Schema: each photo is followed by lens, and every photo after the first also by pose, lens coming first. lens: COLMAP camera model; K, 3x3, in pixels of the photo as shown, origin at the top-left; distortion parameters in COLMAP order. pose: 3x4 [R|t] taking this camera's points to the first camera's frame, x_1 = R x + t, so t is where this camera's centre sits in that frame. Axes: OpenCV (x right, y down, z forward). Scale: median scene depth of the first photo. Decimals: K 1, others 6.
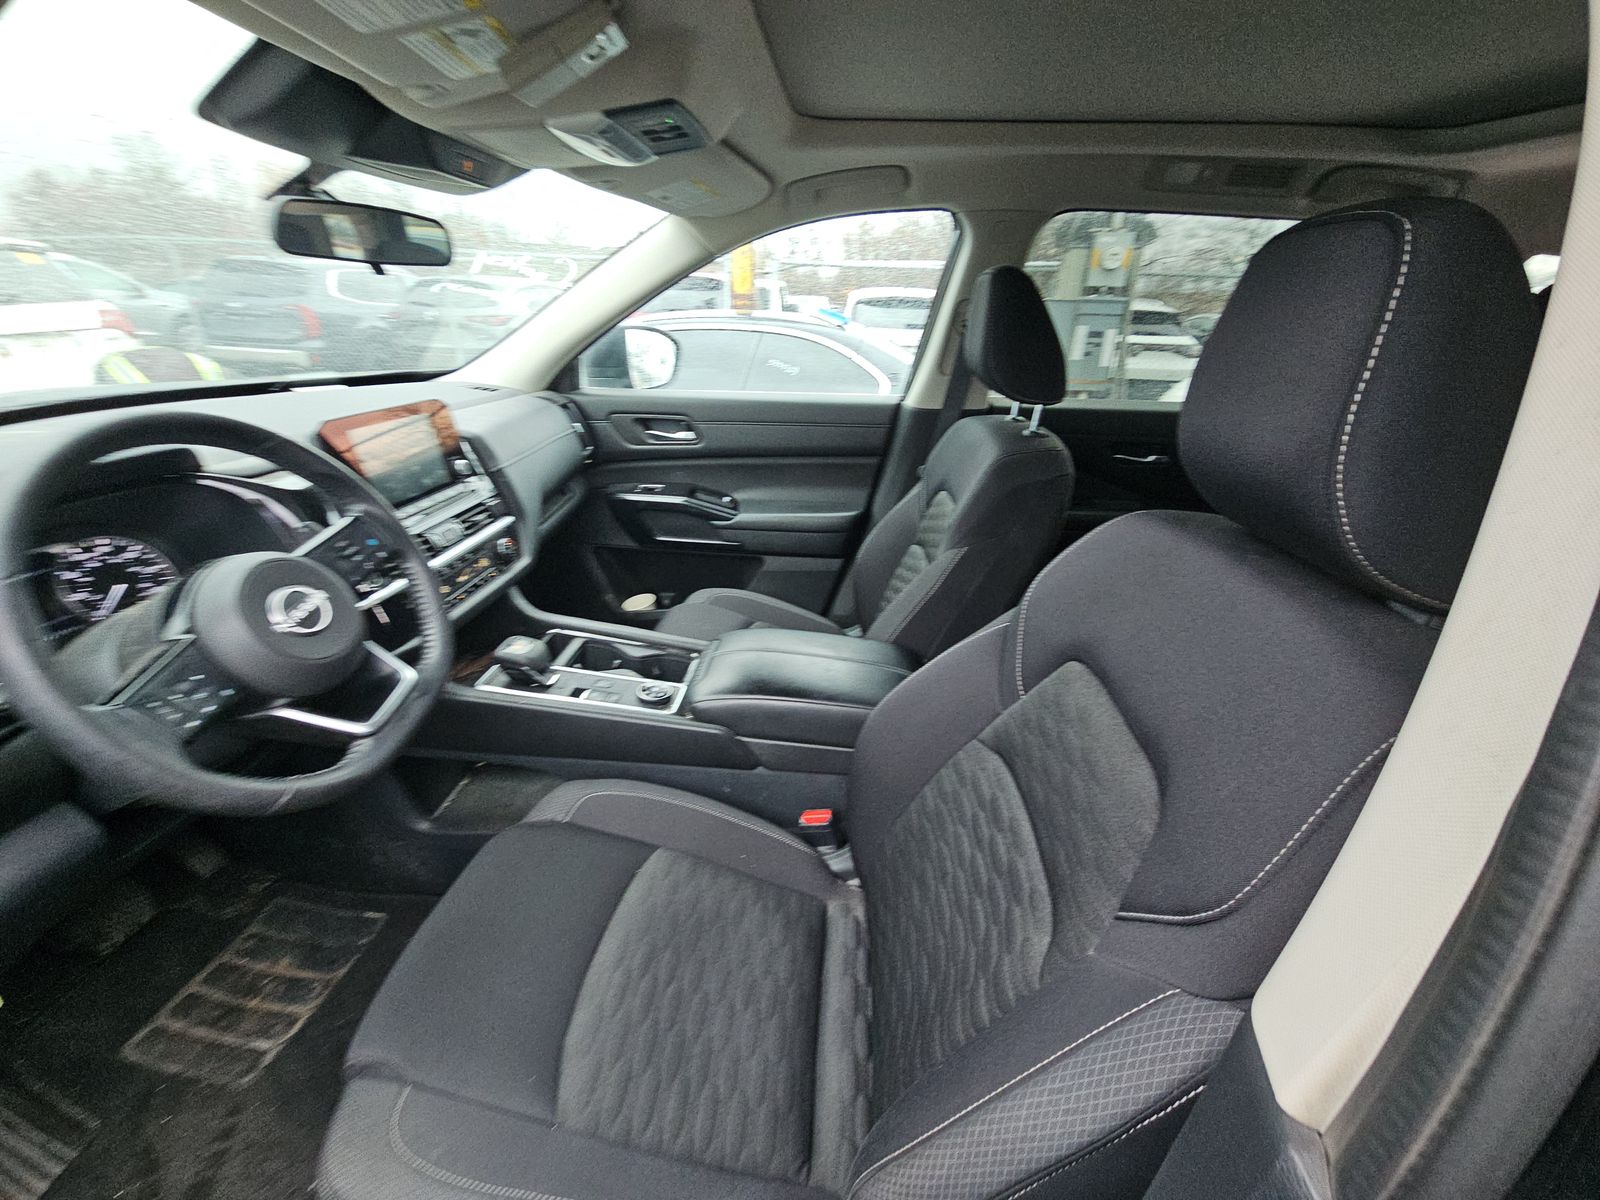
lens RADIAL K [[661.0, 0, 792.3], [0, 661.0, 602.3], [0, 0, 1]] dist [-0.026825, -0.000121]
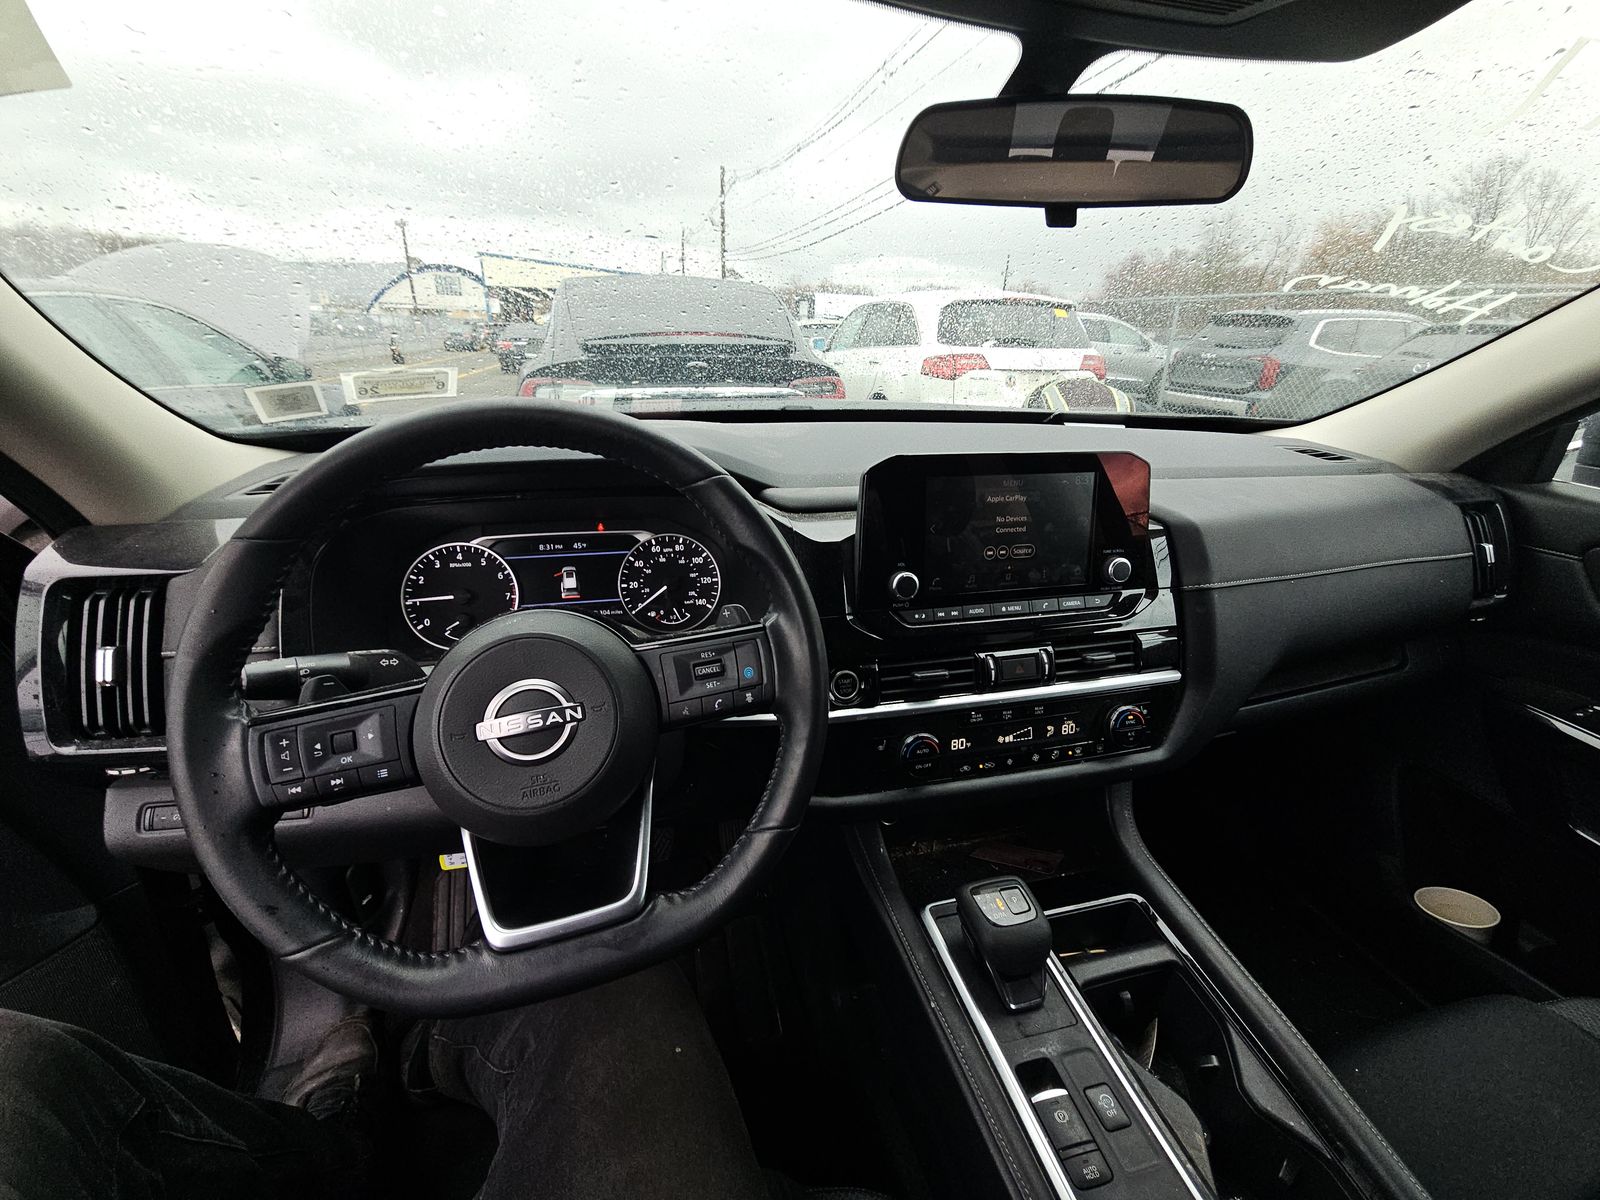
lens RADIAL K [[645.4, 0, 793.3], [0, 645.4, 600.5], [0, 0, 1]] dist [-0.000307, -0.012040]
pose [[0.320230, 0.316717, -0.892829, -0.070698], [-0.383679, 0.905063, 0.183443, -0.173529], [0.866166, 0.283816, 0.411346, 0.515081]]
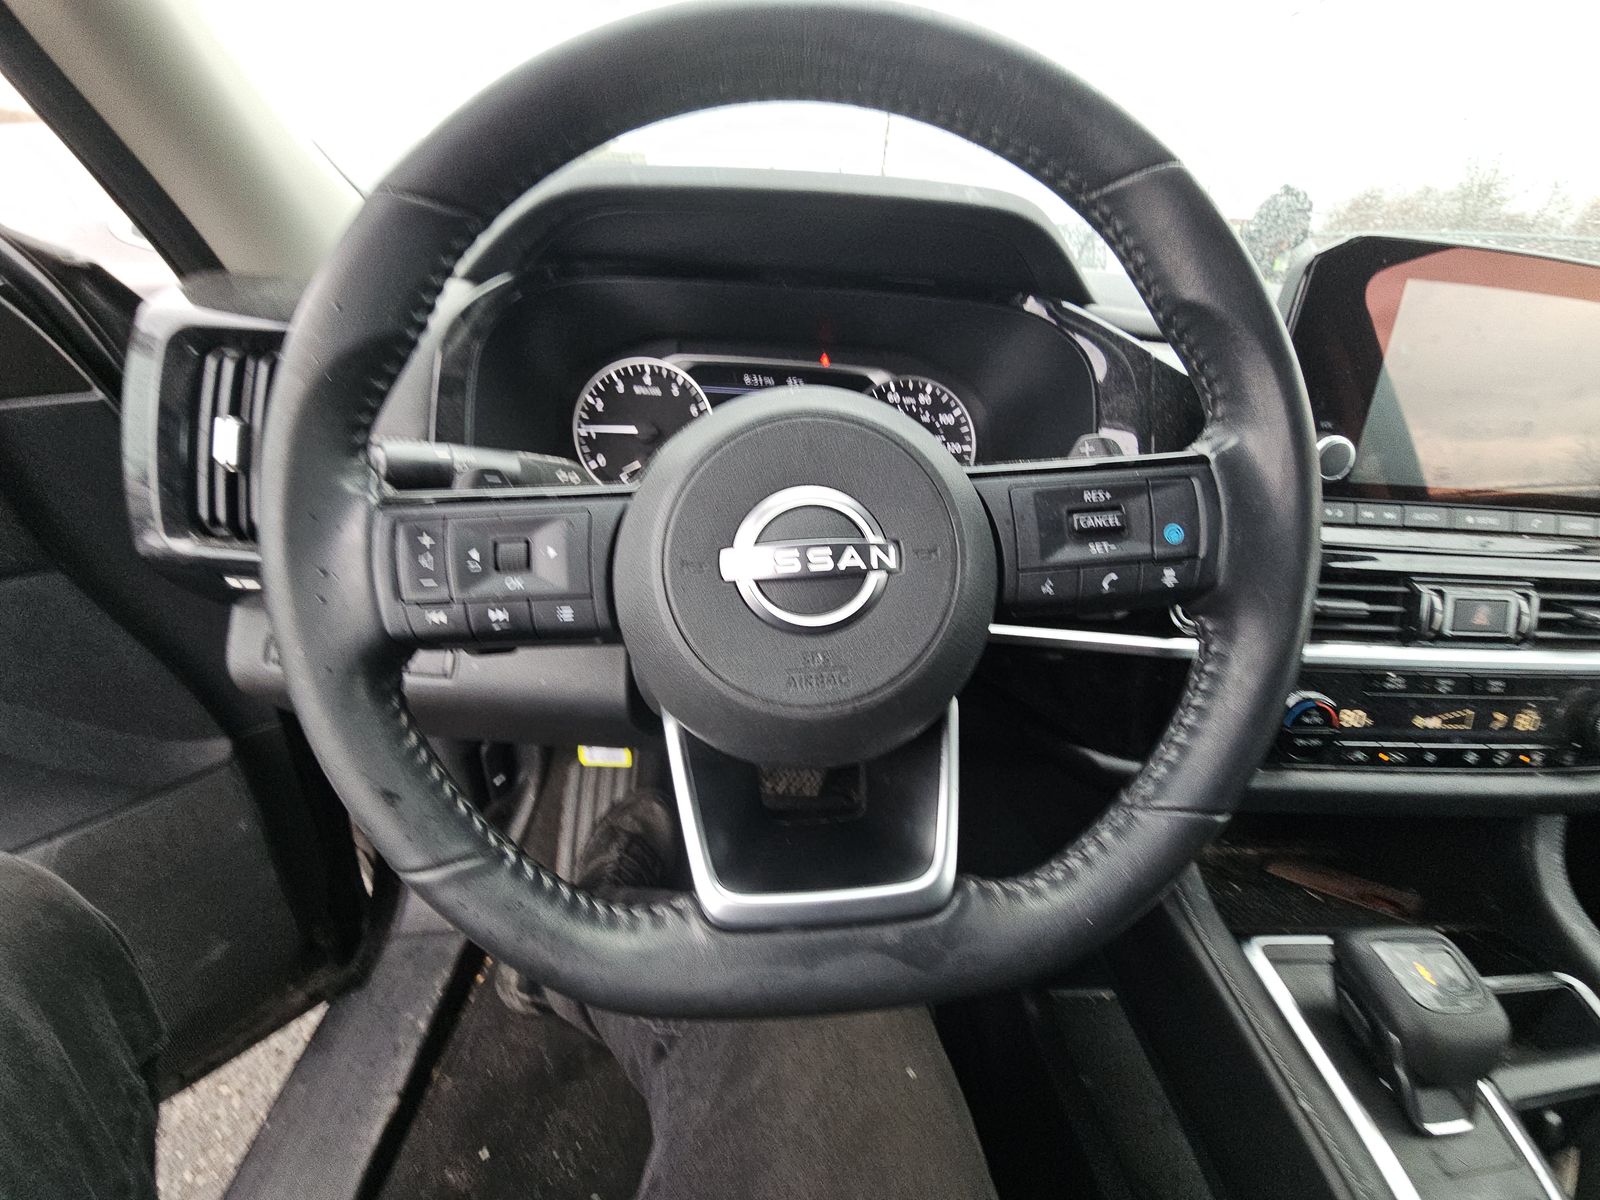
lens RADIAL K [[661.0, 0, 792.3], [0, 661.0, 602.3], [0, 0, 1]] dist [-0.026825, -0.000121]
pose [[0.116080, 0.427295, -0.896630, -0.219198], [-0.447806, 0.828291, 0.336754, -0.050704], [0.886564, 0.362426, 0.287493, 0.494919]]
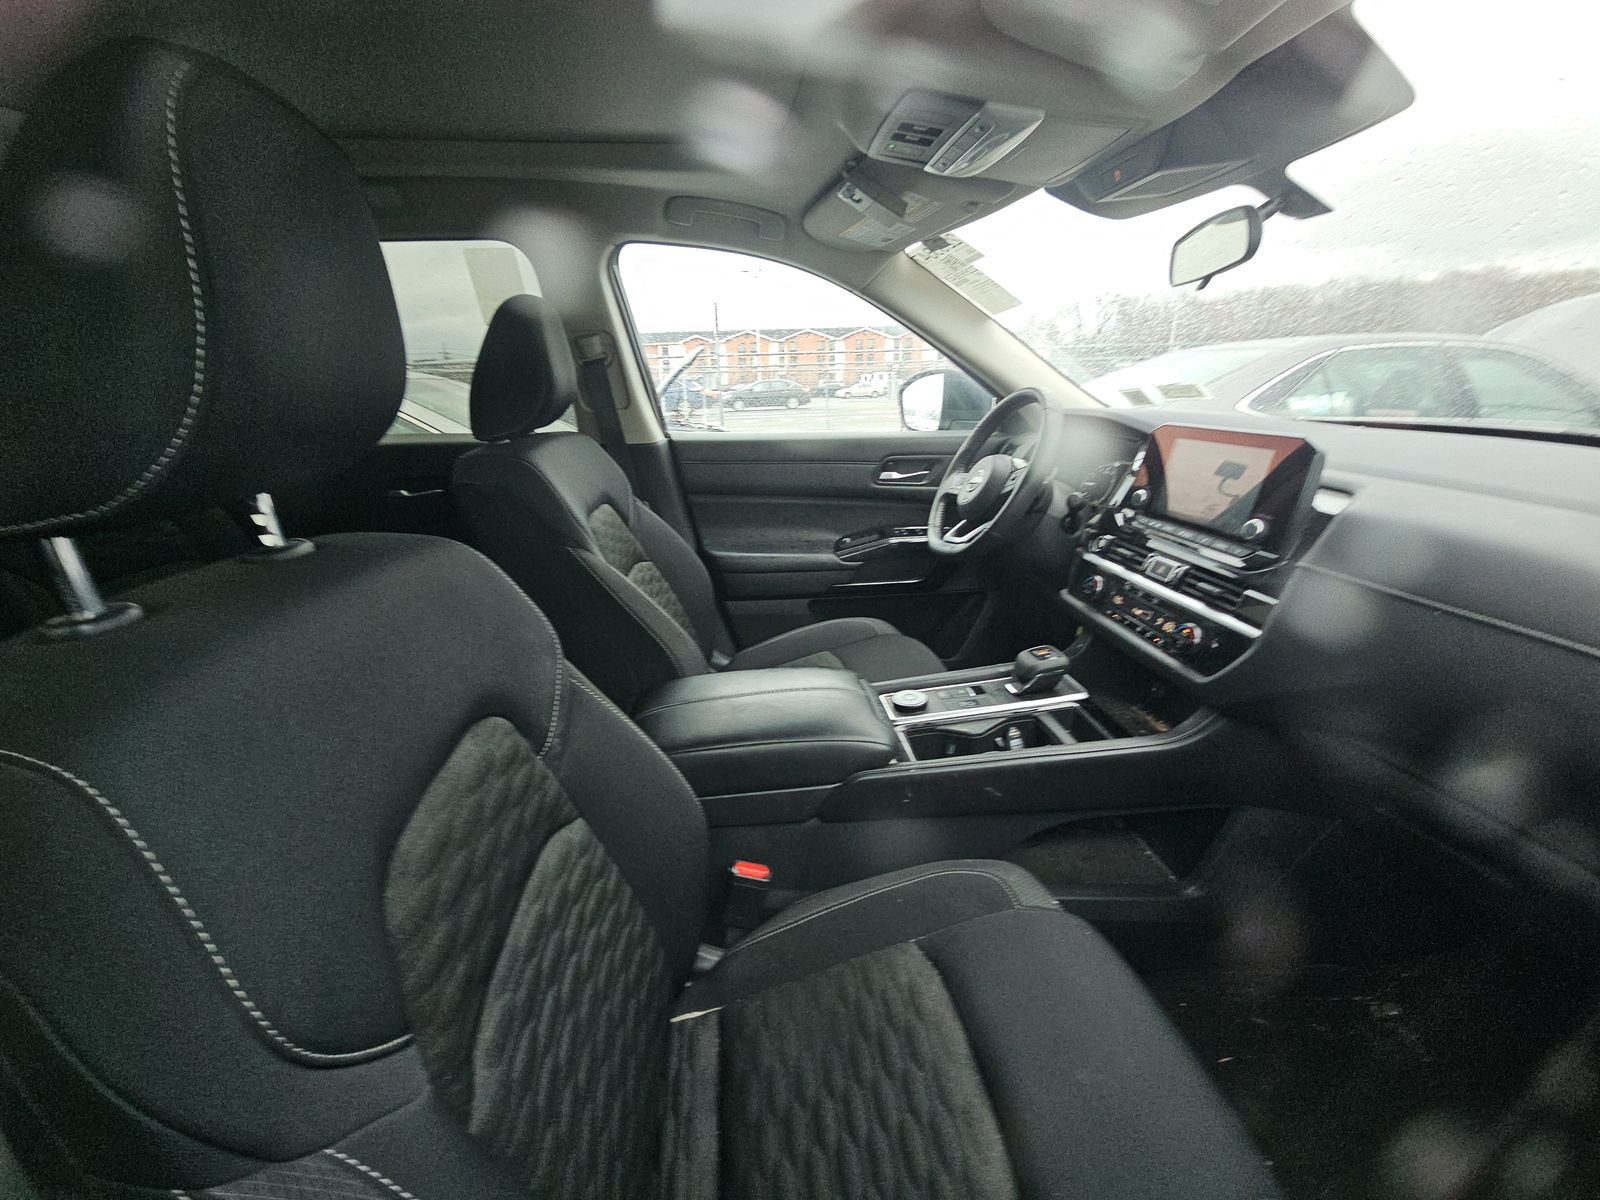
lens RADIAL K [[645.4, 0, 793.3], [0, 645.4, 600.5], [0, 0, 1]] dist [-0.000307, -0.012040]
pose [[-0.980066, 0.081065, -0.181382, 0.129748], [-0.061499, 0.744337, 0.664967, -0.583848], [0.188914, 0.662866, -0.724514, 1.459272]]
